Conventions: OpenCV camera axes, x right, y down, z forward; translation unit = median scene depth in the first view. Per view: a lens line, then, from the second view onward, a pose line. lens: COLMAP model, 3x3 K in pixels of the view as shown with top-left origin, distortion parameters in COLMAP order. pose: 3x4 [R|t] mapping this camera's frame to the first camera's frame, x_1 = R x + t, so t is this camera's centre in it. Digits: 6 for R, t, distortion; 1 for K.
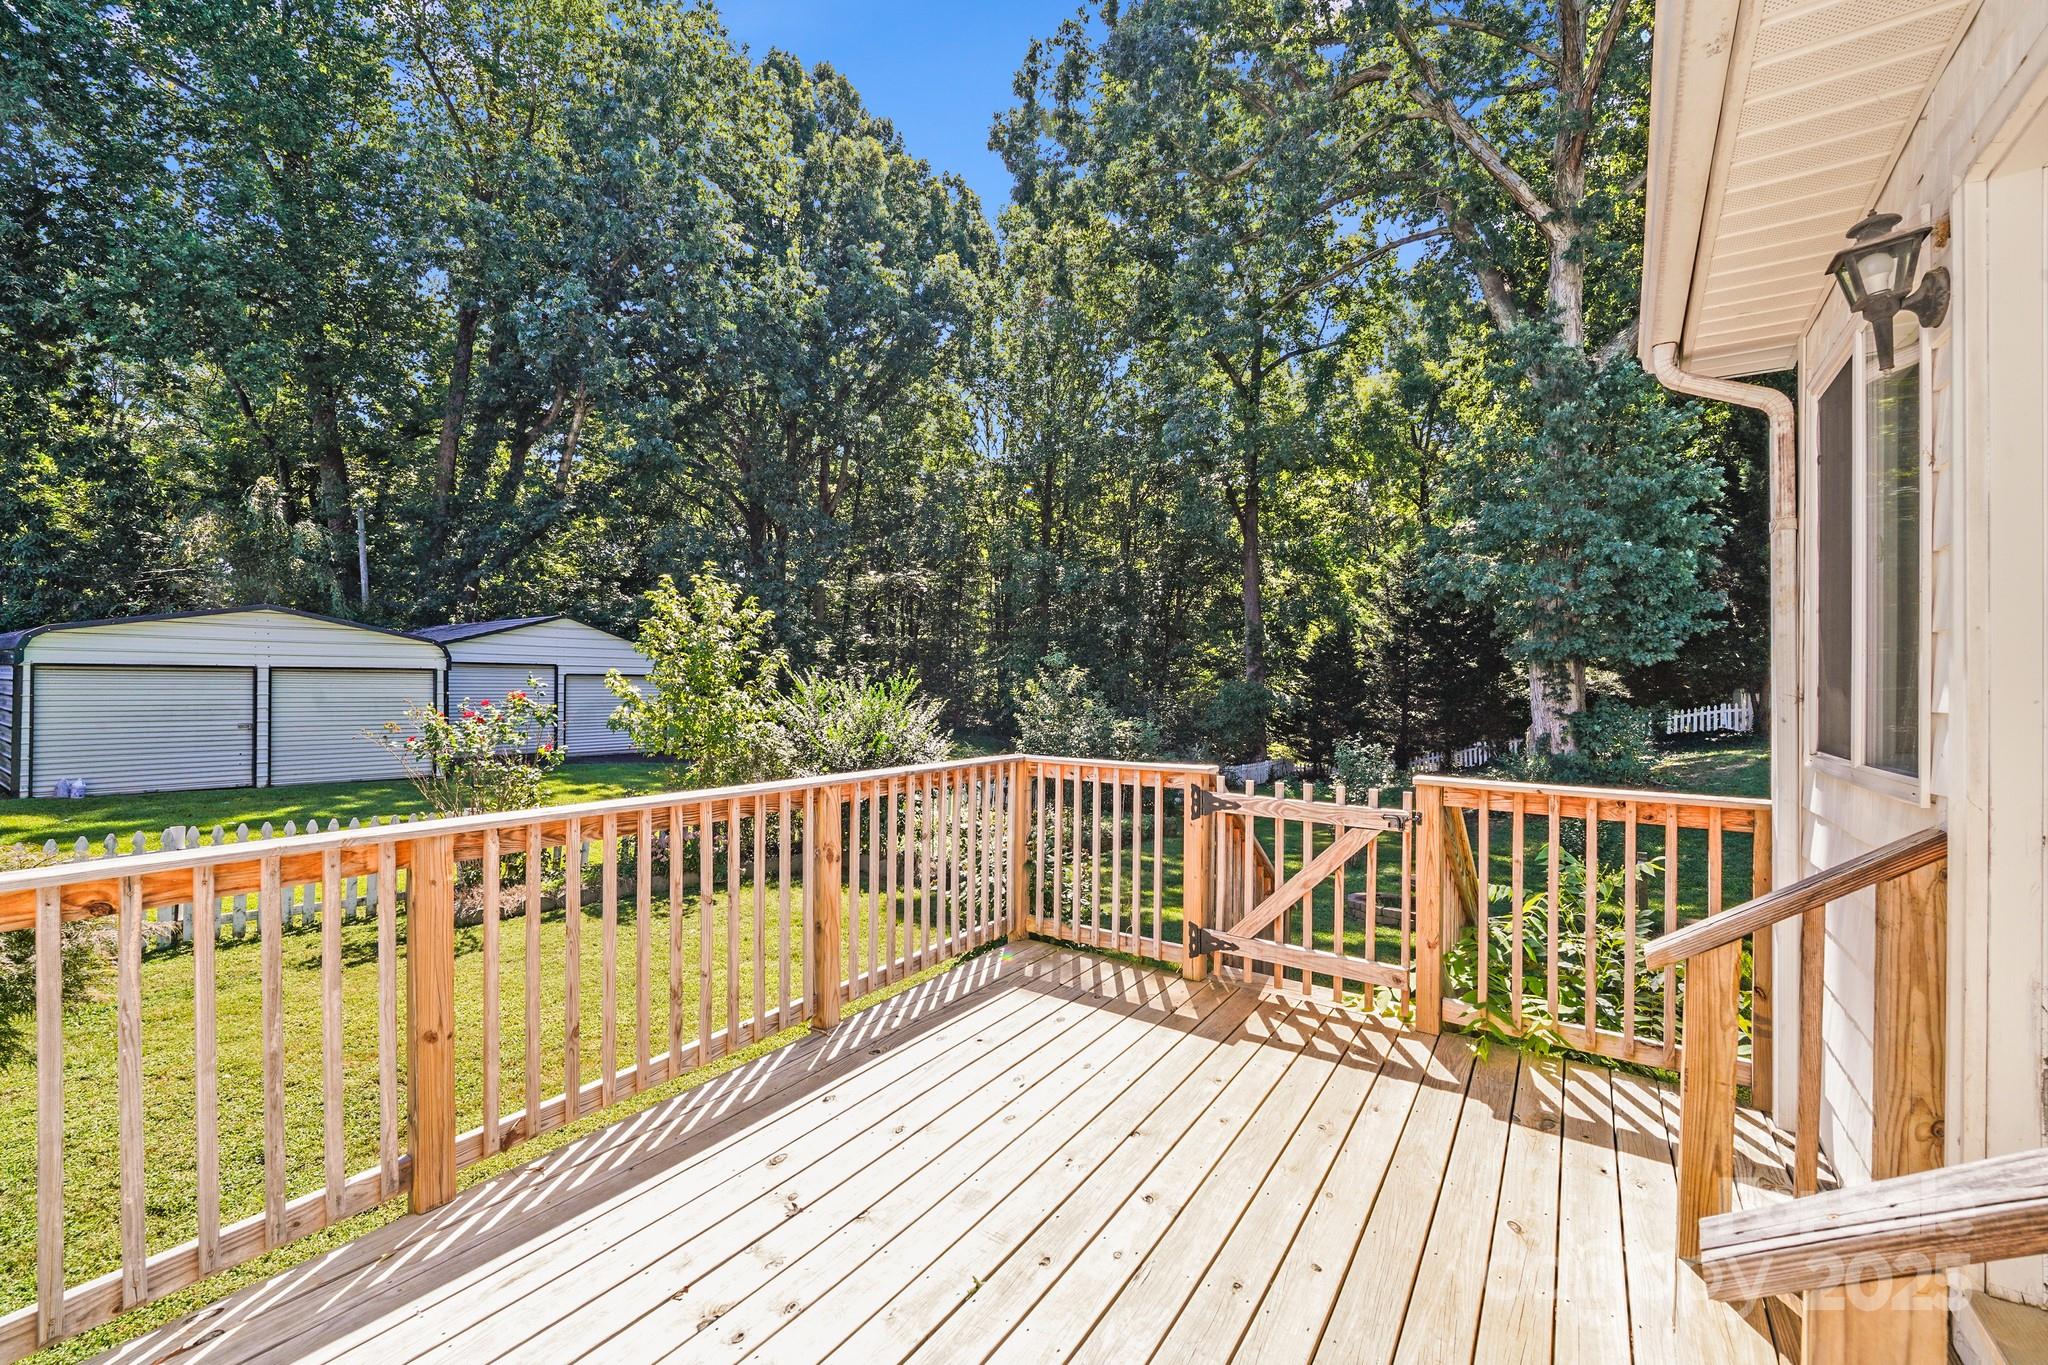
lens RADIAL K [[834.8, 0, 1021.4], [0, 834.8, 688.8], [0, 0, 1]] dist [-0.011576, -0.000066]
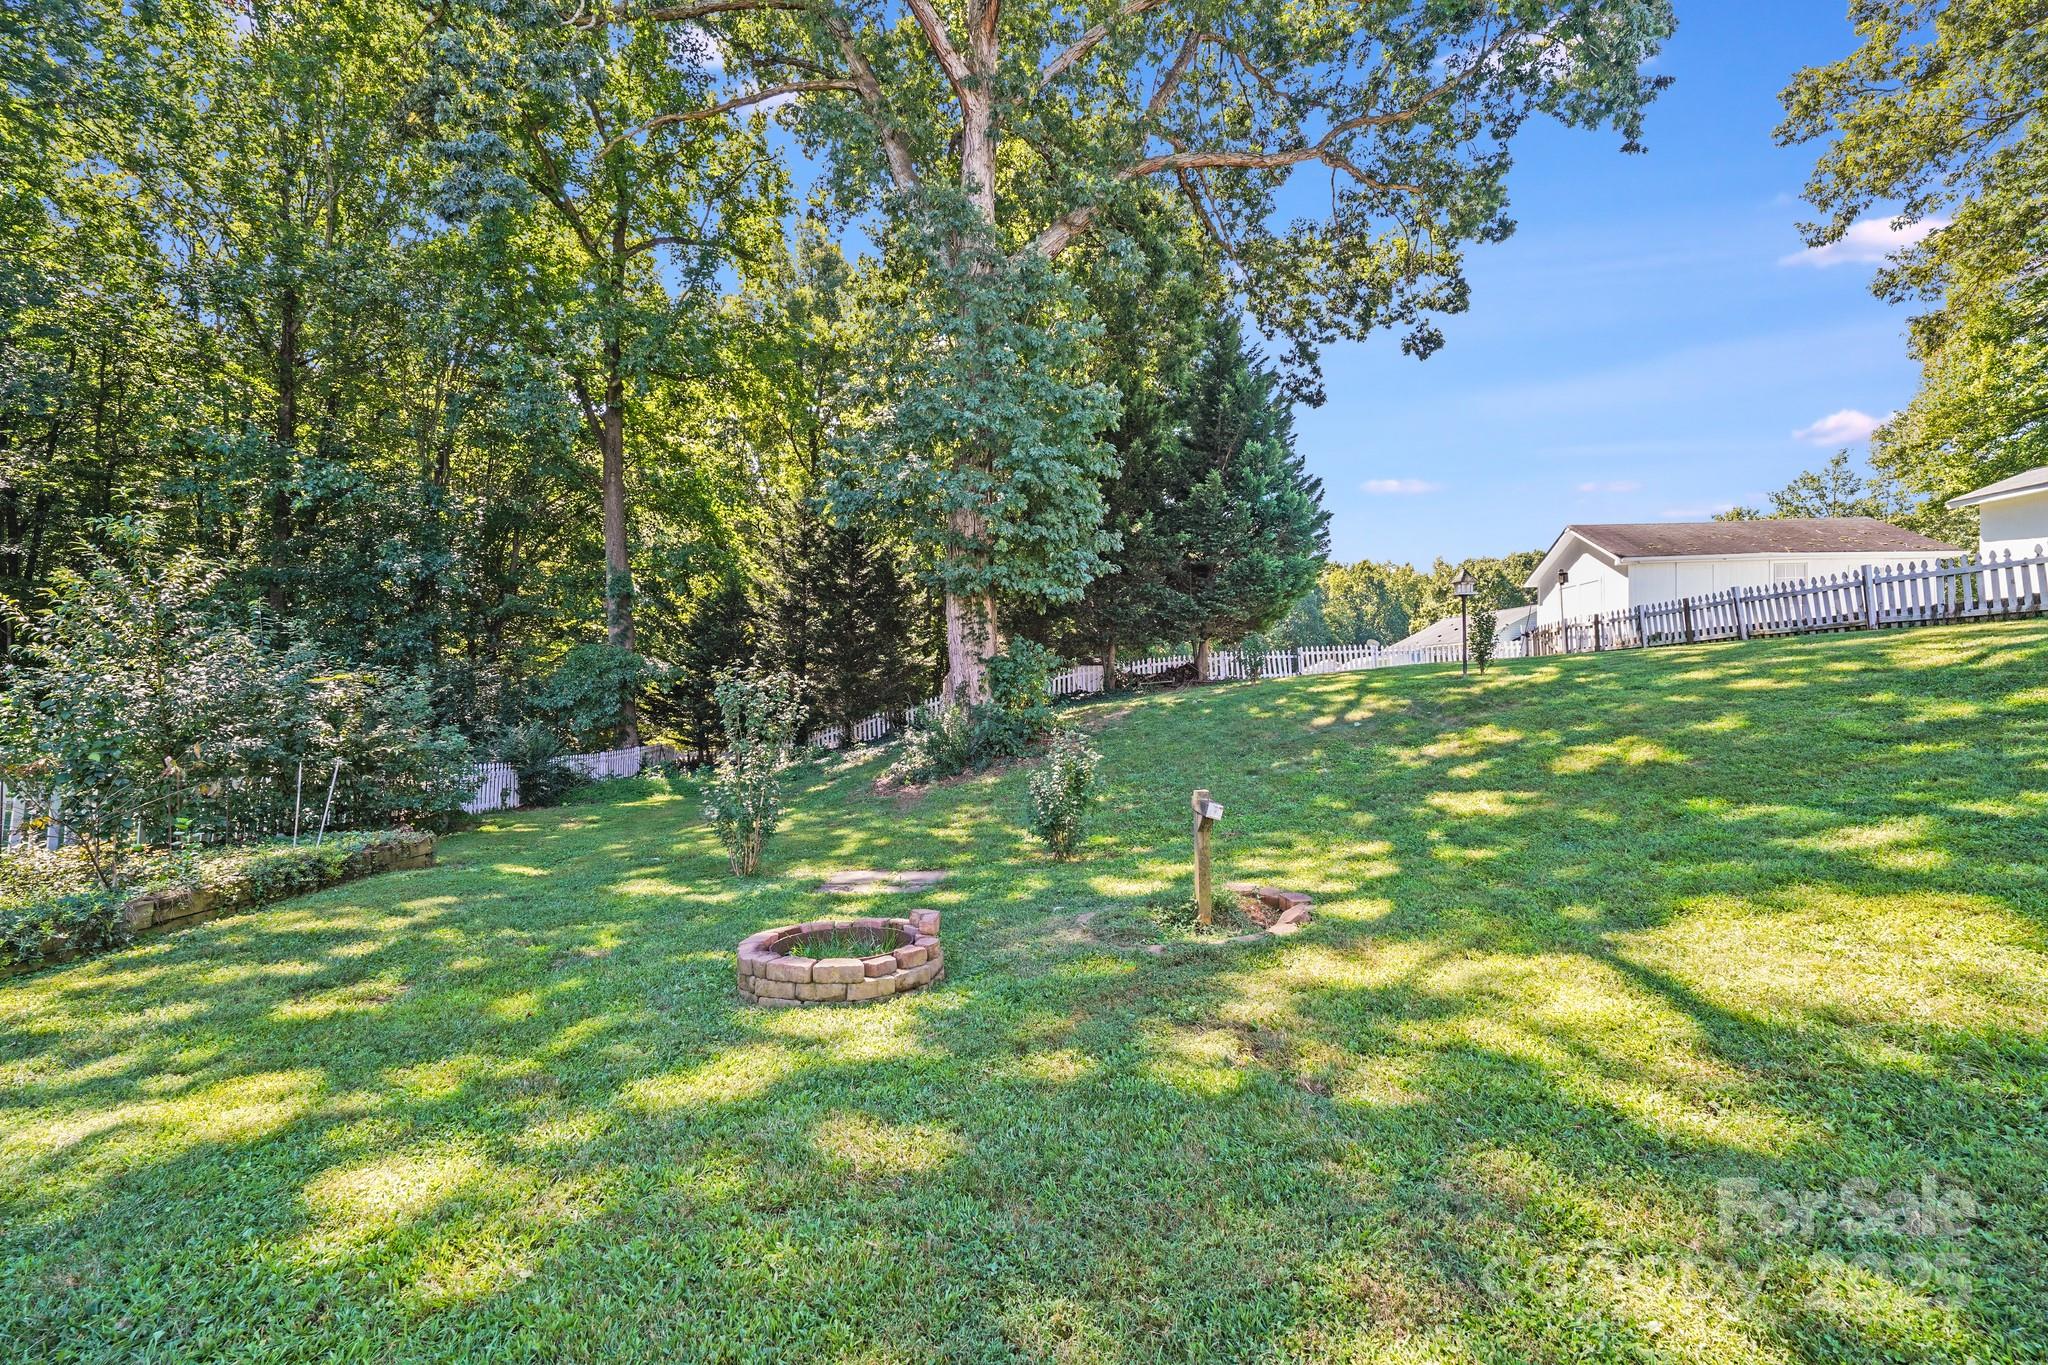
lens RADIAL K [[834.8, 0, 1021.4], [0, 834.8, 688.8], [0, 0, 1]] dist [-0.011576, -0.000066]
pose [[0.766756, -0.009952, 0.641862, 0.073435], [0.009957, 0.999944, 0.003610, 0.034724], [-0.641862, 0.003623, 0.766812, 0.179416]]
